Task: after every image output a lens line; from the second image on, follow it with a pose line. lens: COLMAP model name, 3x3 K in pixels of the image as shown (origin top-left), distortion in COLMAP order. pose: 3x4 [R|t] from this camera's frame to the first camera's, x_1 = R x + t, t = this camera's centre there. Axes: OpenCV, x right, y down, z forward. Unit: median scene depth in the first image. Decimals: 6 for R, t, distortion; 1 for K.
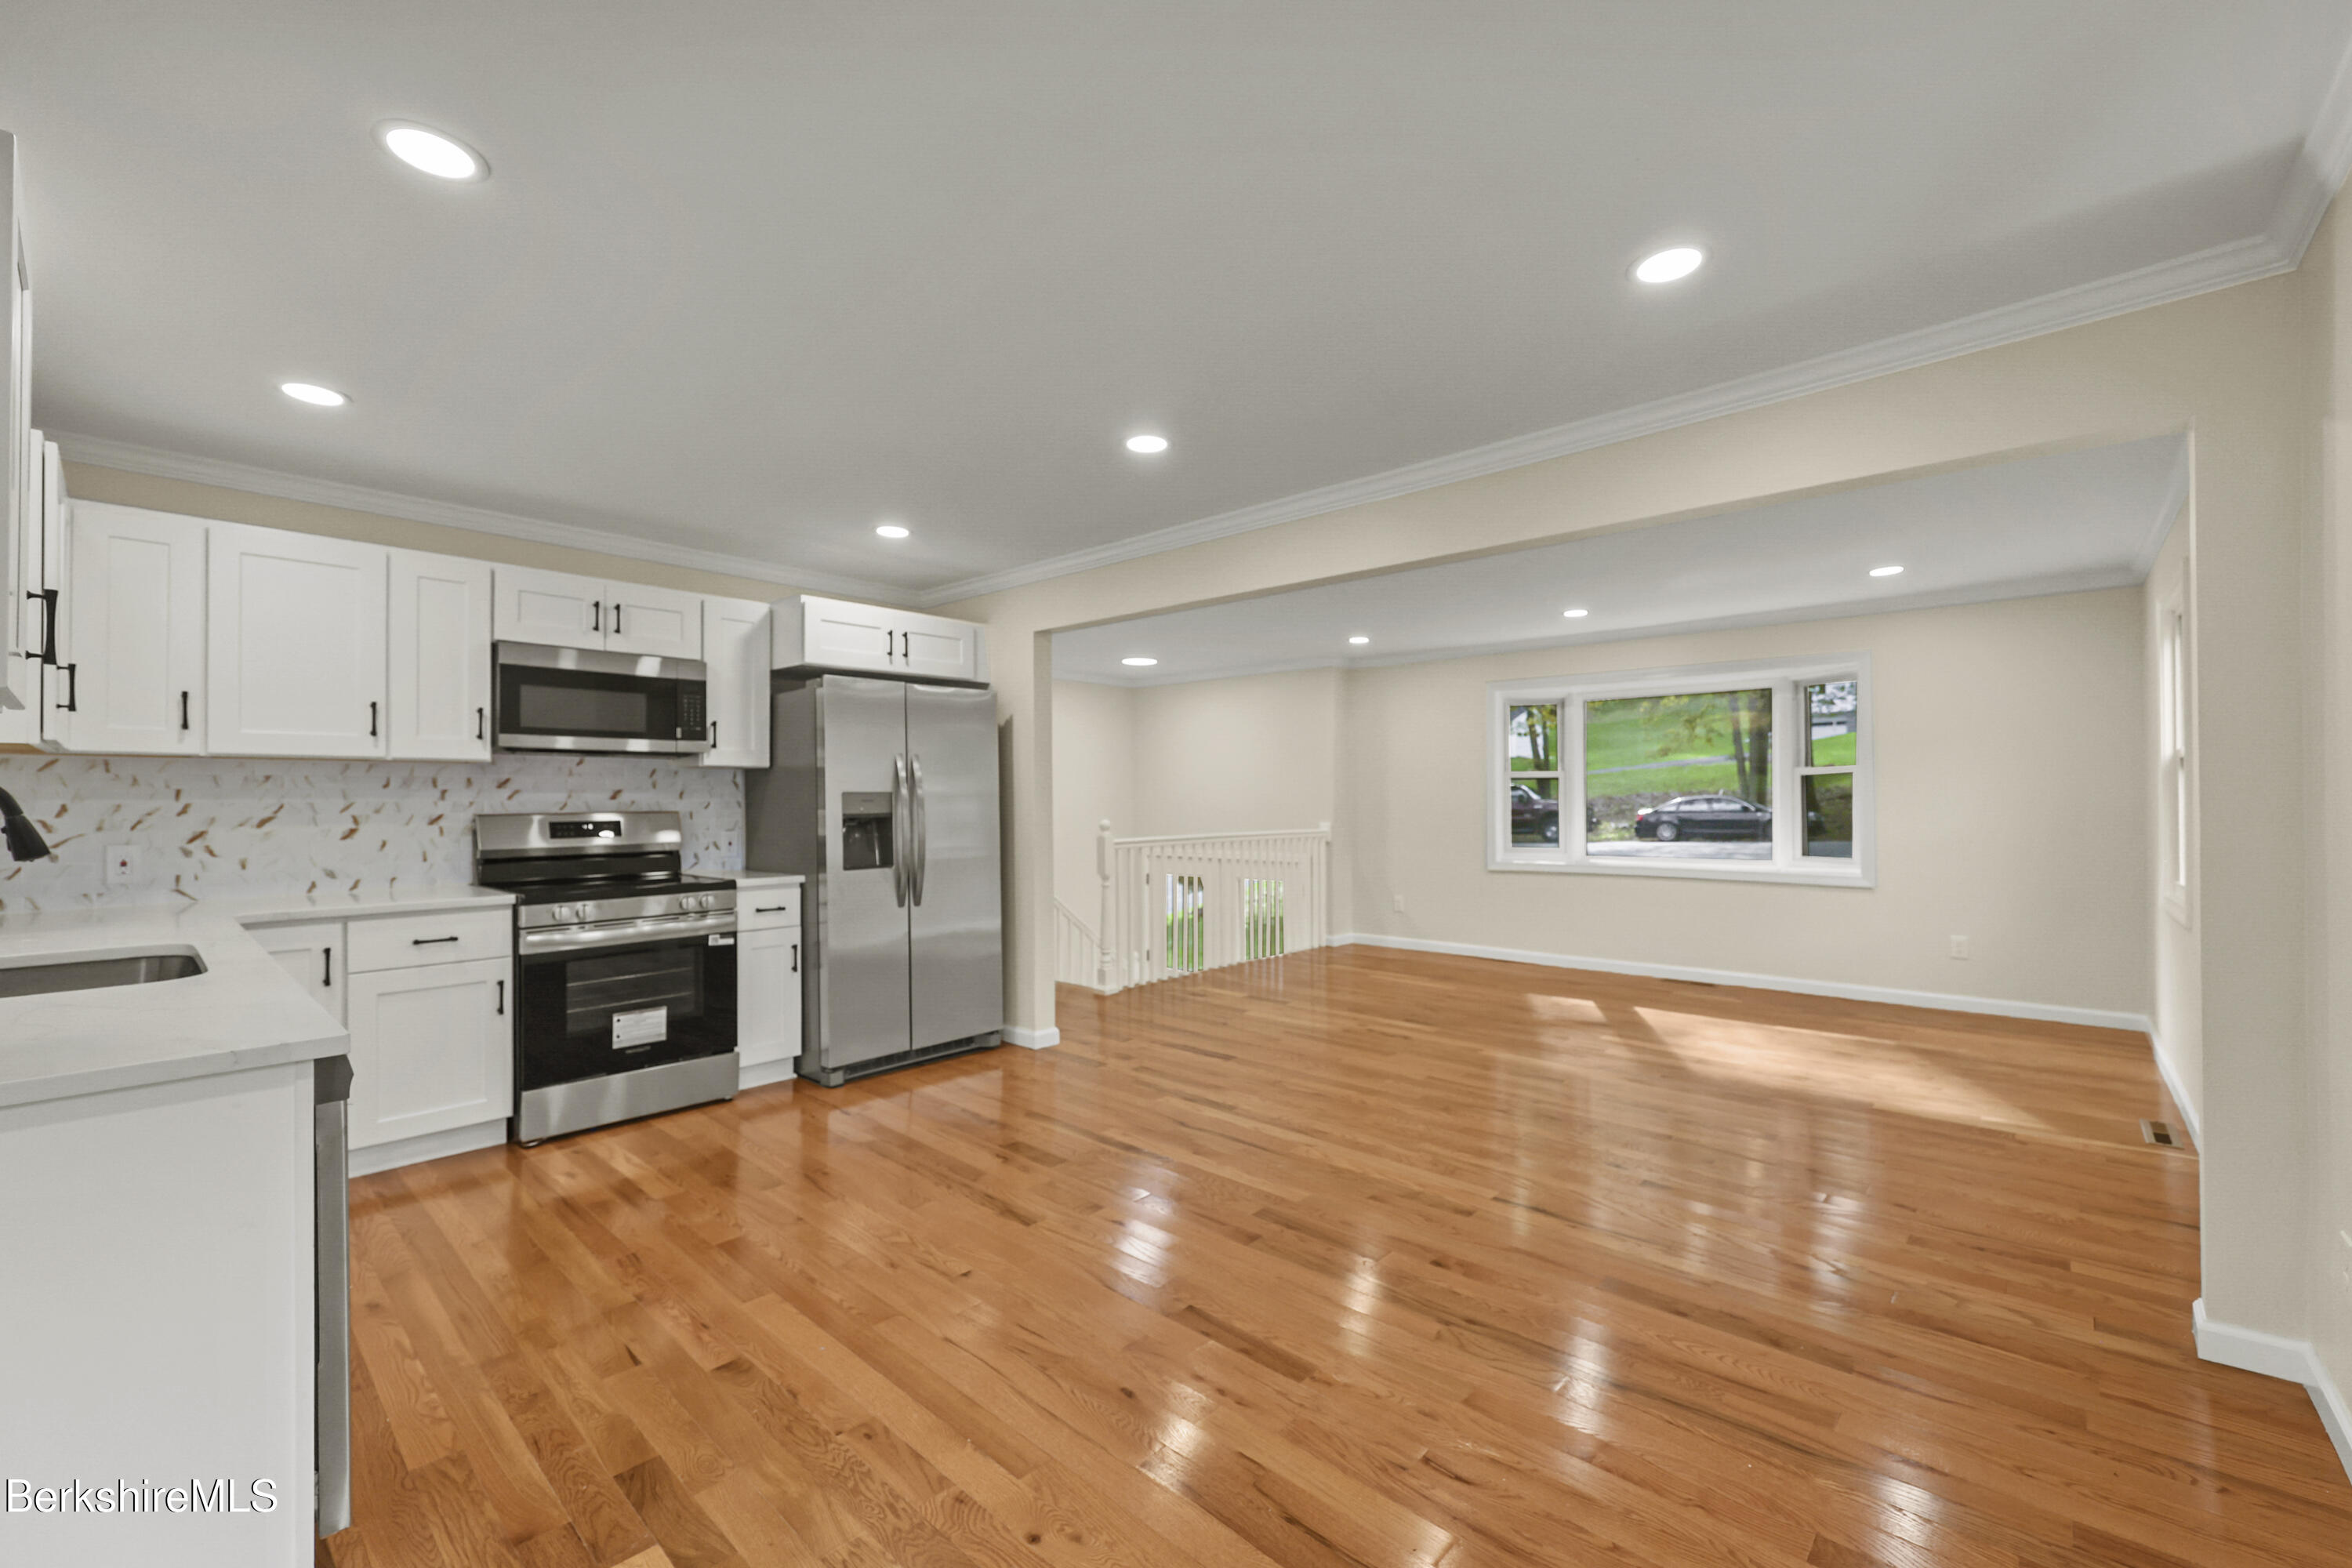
lens RADIAL K [[960.9, 0, 1191.4], [0, 960.9, 789.5], [0, 0, 1]] dist [-0.001940, 0.000043]
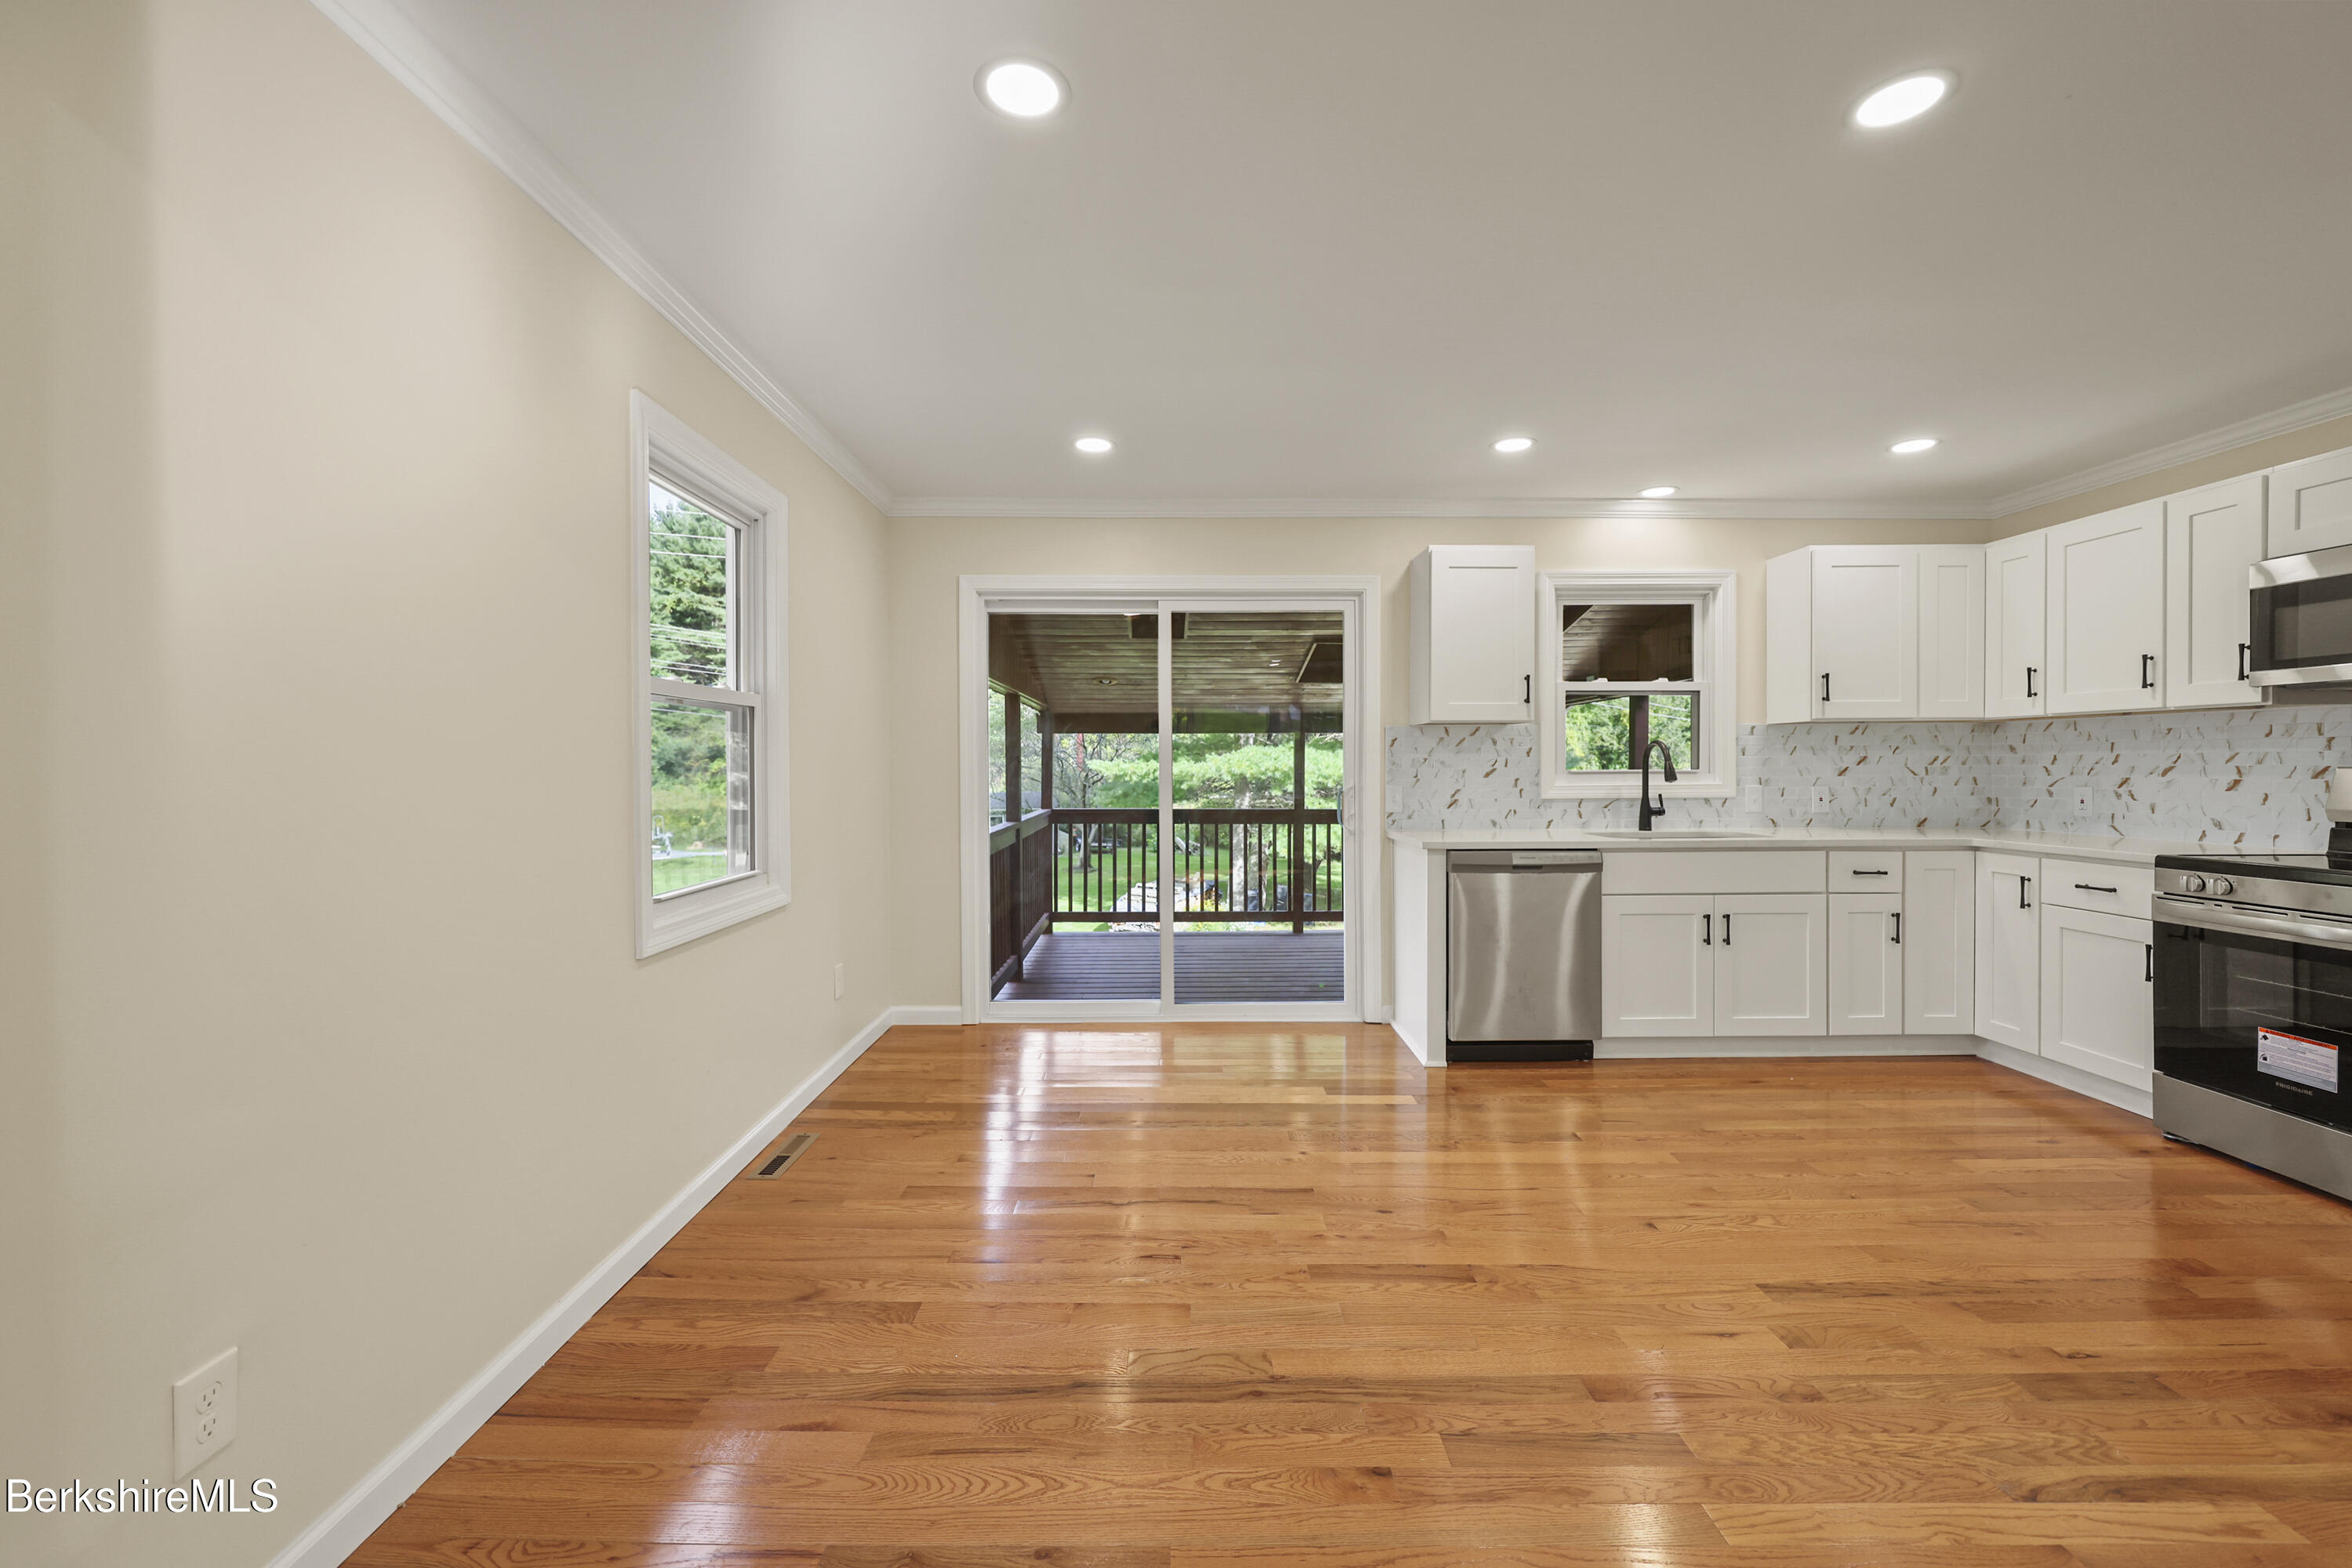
lens RADIAL K [[960.9, 0, 1173.0], [0, 960.9, 776.3], [0, 0, 1]] dist [-0.001940, 0.000043]
pose [[-0.742037, 0.016096, -0.670165, 0.554930], [0.012259, 0.999870, 0.010441, 0.013770], [0.670247, -0.000468, -0.742138, 0.979362]]
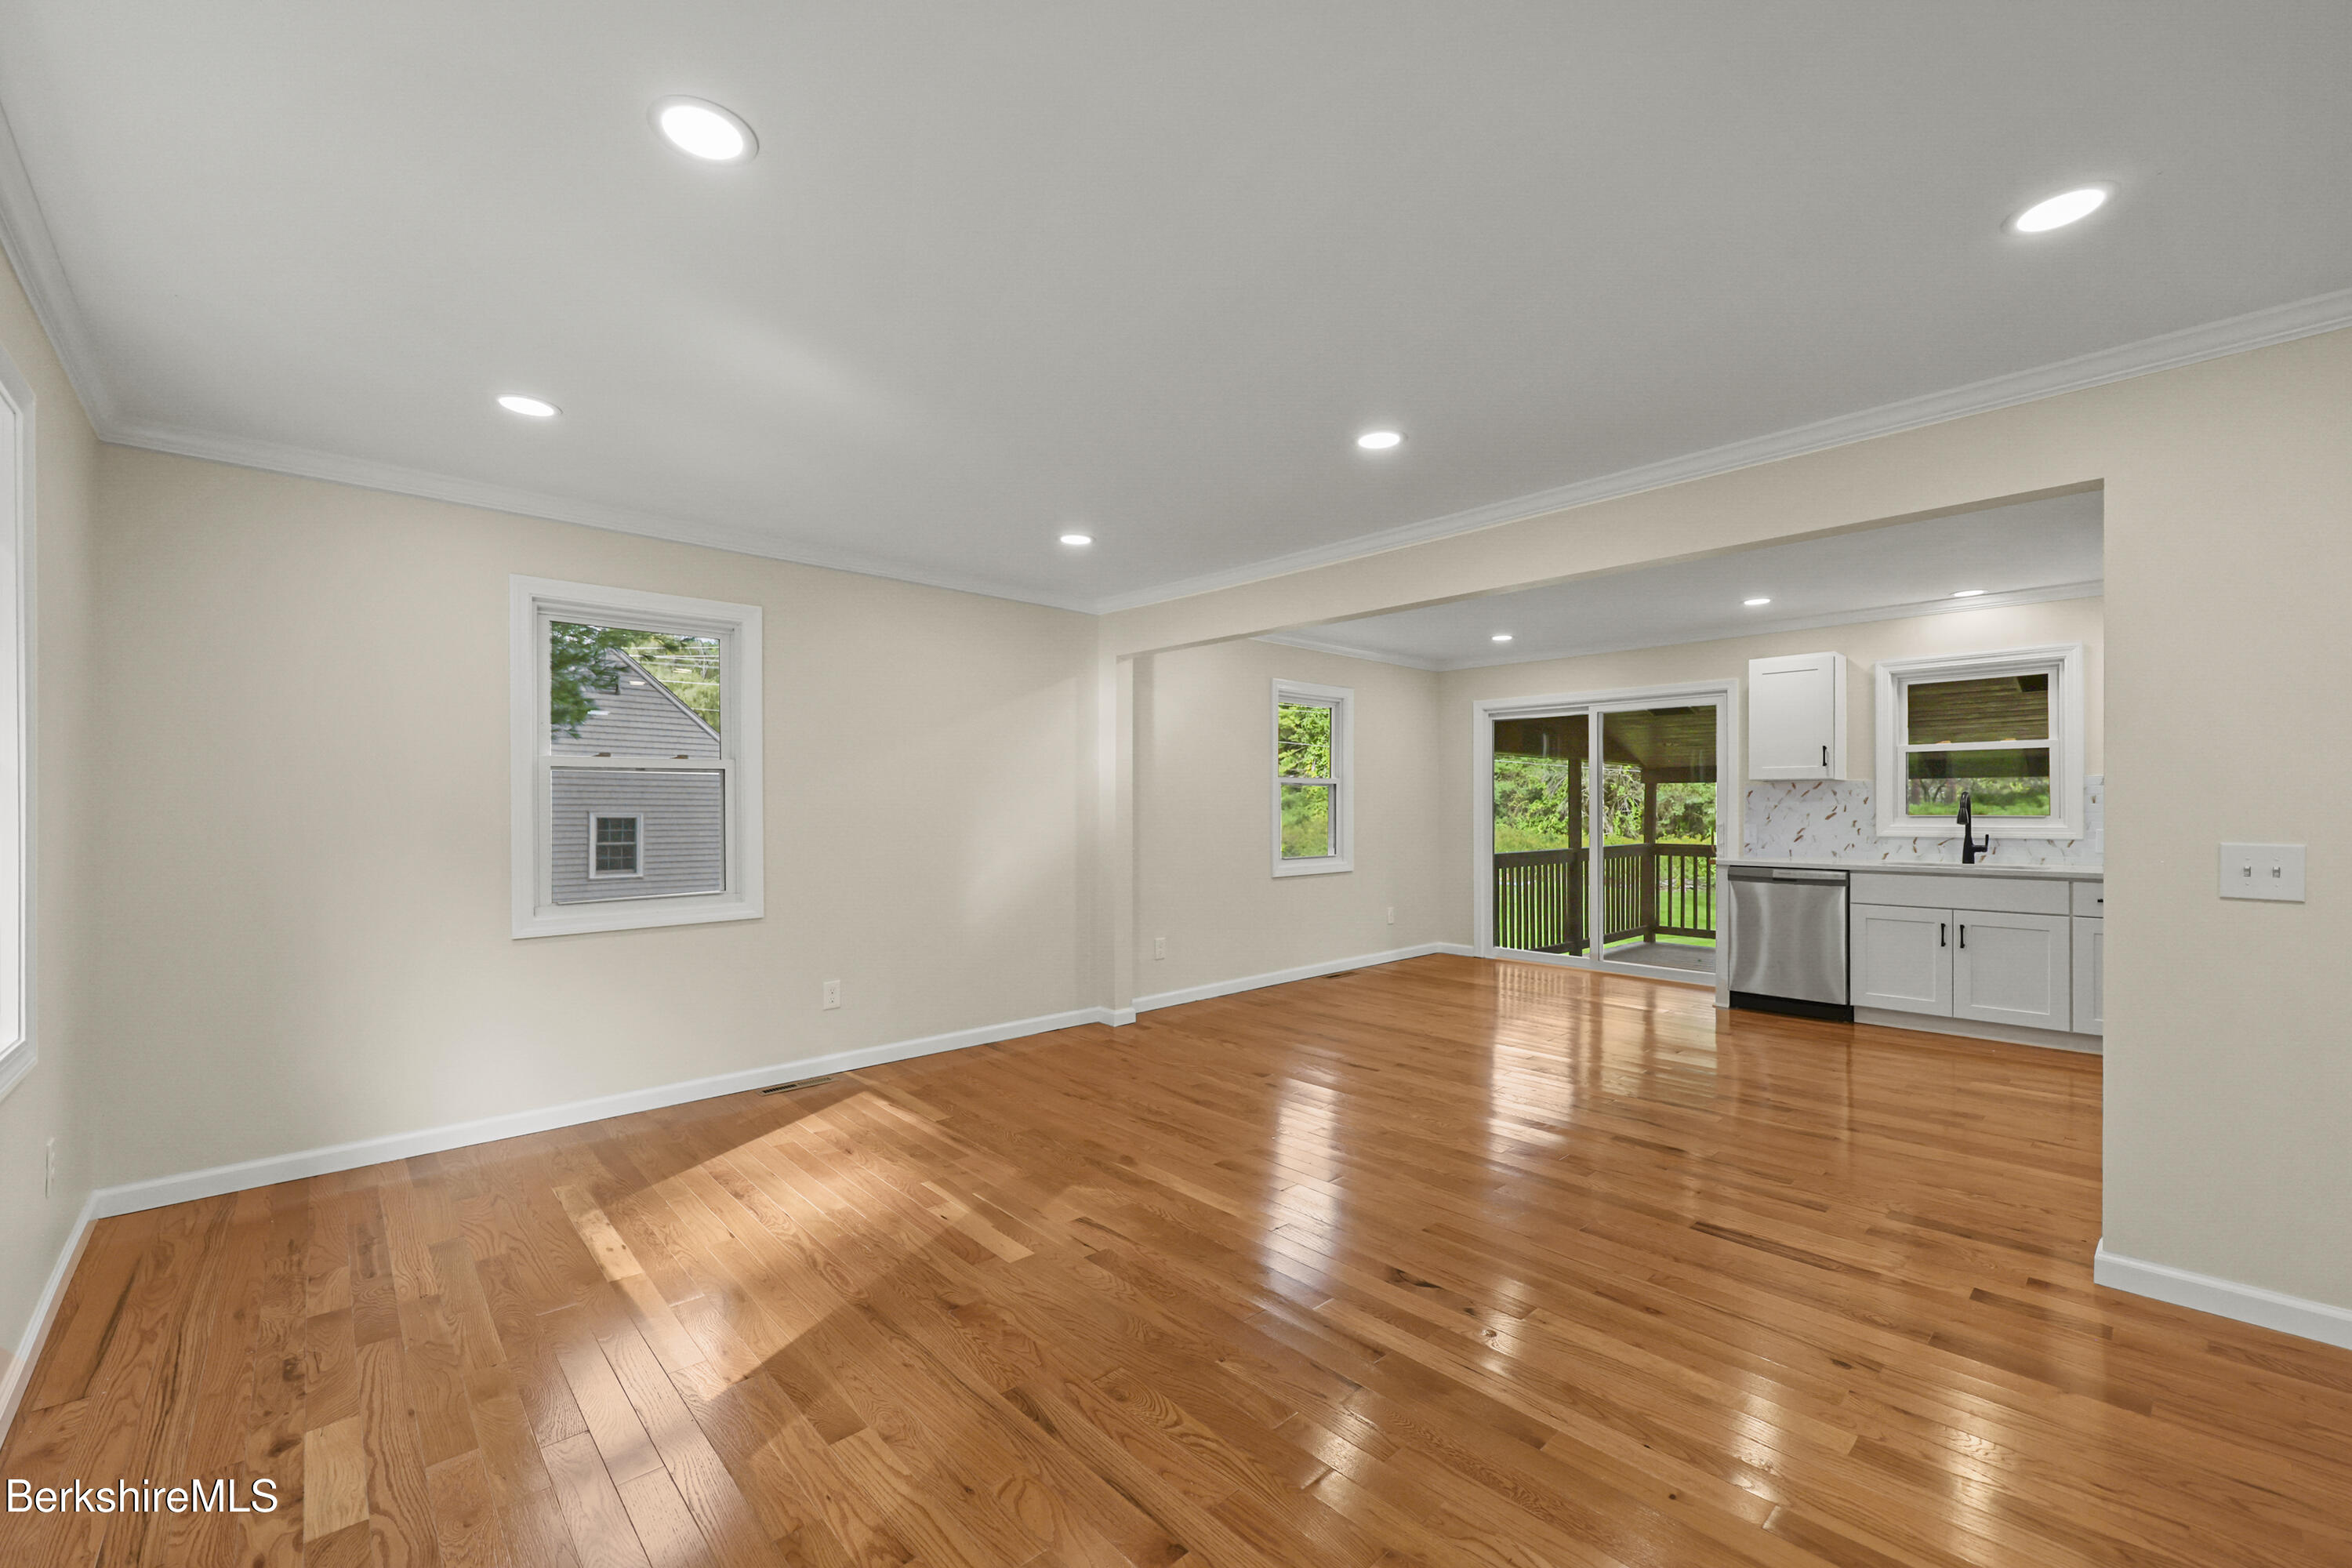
lens RADIAL K [[960.9, 0, 1166.7], [0, 960.9, 808.2], [0, 0, 1]] dist [-0.001940, 0.000043]
pose [[-0.994446, 0.006478, 0.105051, 0.395841], [0.005813, 0.999961, -0.006629, 0.017711], [-0.105090, -0.005982, -0.994445, 2.087179]]
